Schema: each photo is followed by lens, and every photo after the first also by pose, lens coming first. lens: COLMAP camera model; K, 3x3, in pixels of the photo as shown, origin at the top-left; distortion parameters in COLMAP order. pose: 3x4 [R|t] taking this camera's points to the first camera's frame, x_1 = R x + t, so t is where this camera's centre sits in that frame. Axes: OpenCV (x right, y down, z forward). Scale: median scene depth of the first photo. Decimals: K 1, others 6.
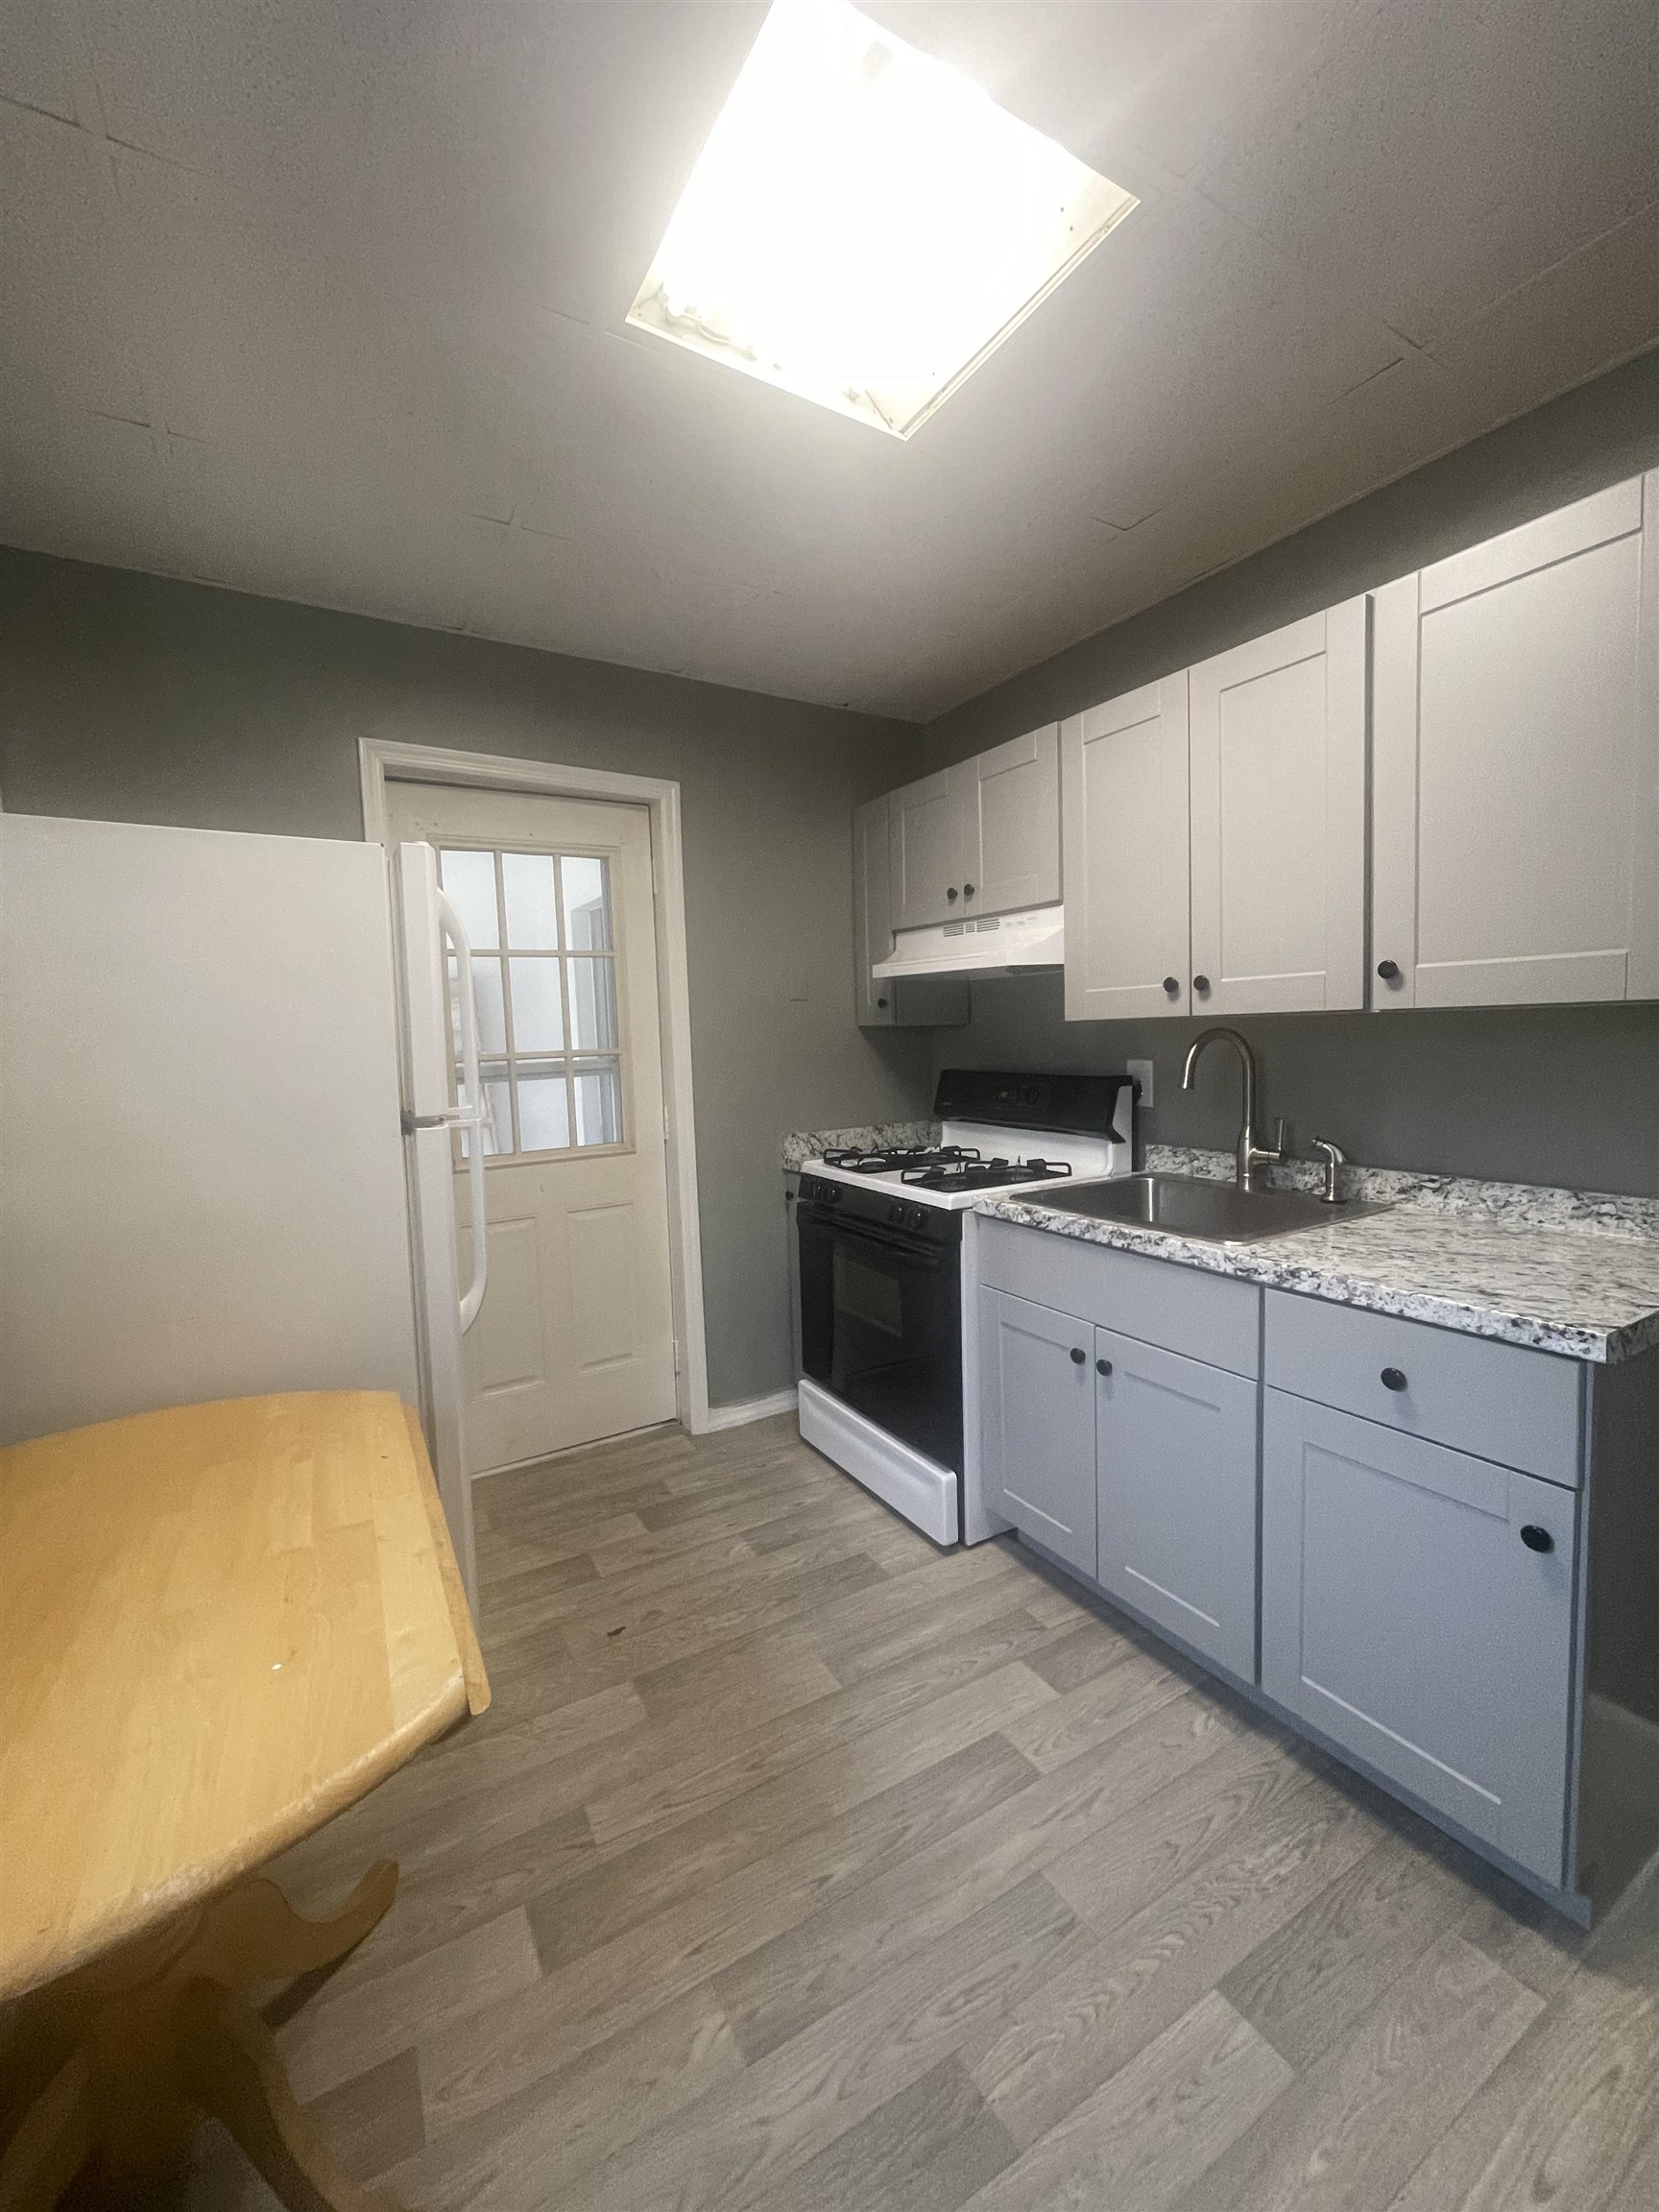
lens RADIAL K [[884.8, 0, 827.8], [0, 884.8, 1104.5], [0, 0, 1]] dist [-0.002946, -0.000830]
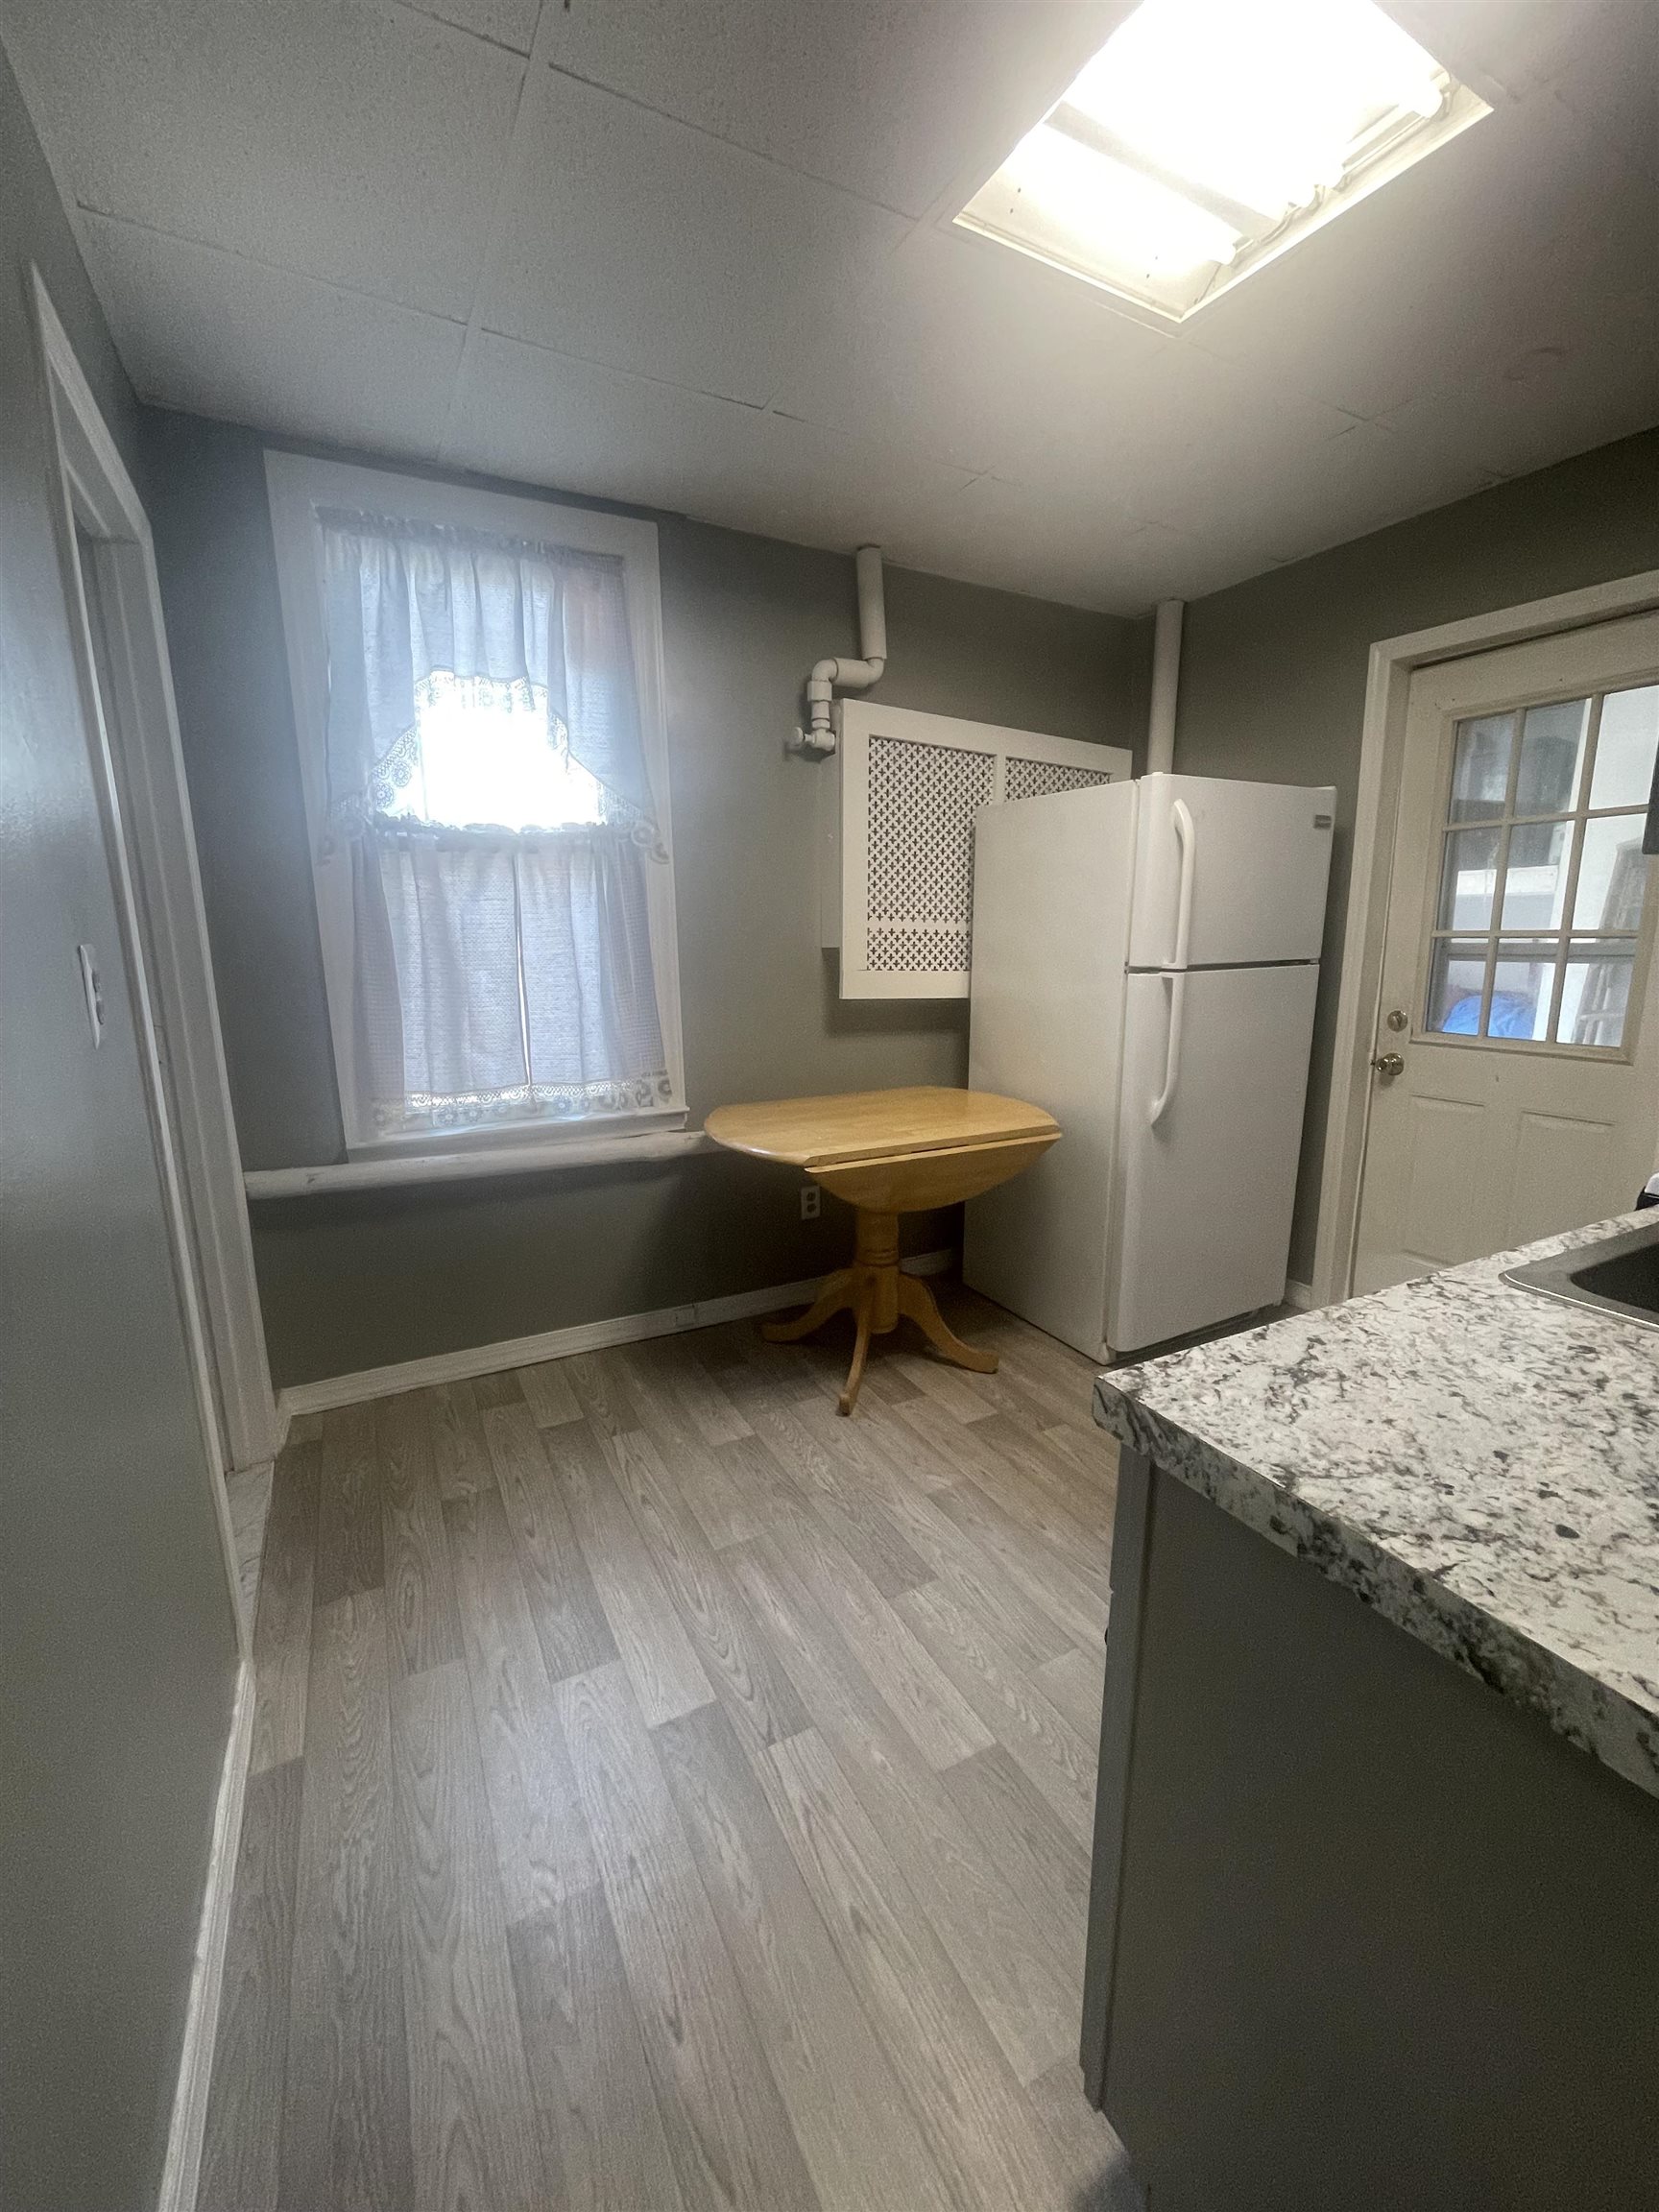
lens RADIAL K [[884.8, 0, 826.5], [0, 884.8, 1098.7], [0, 0, 1]] dist [-0.002946, -0.000830]
pose [[-0.050738, 0.219038, -0.974396, 1.341255], [-0.077445, 0.971852, 0.222499, -0.078741], [0.995705, 0.086752, -0.032346, 0.695572]]
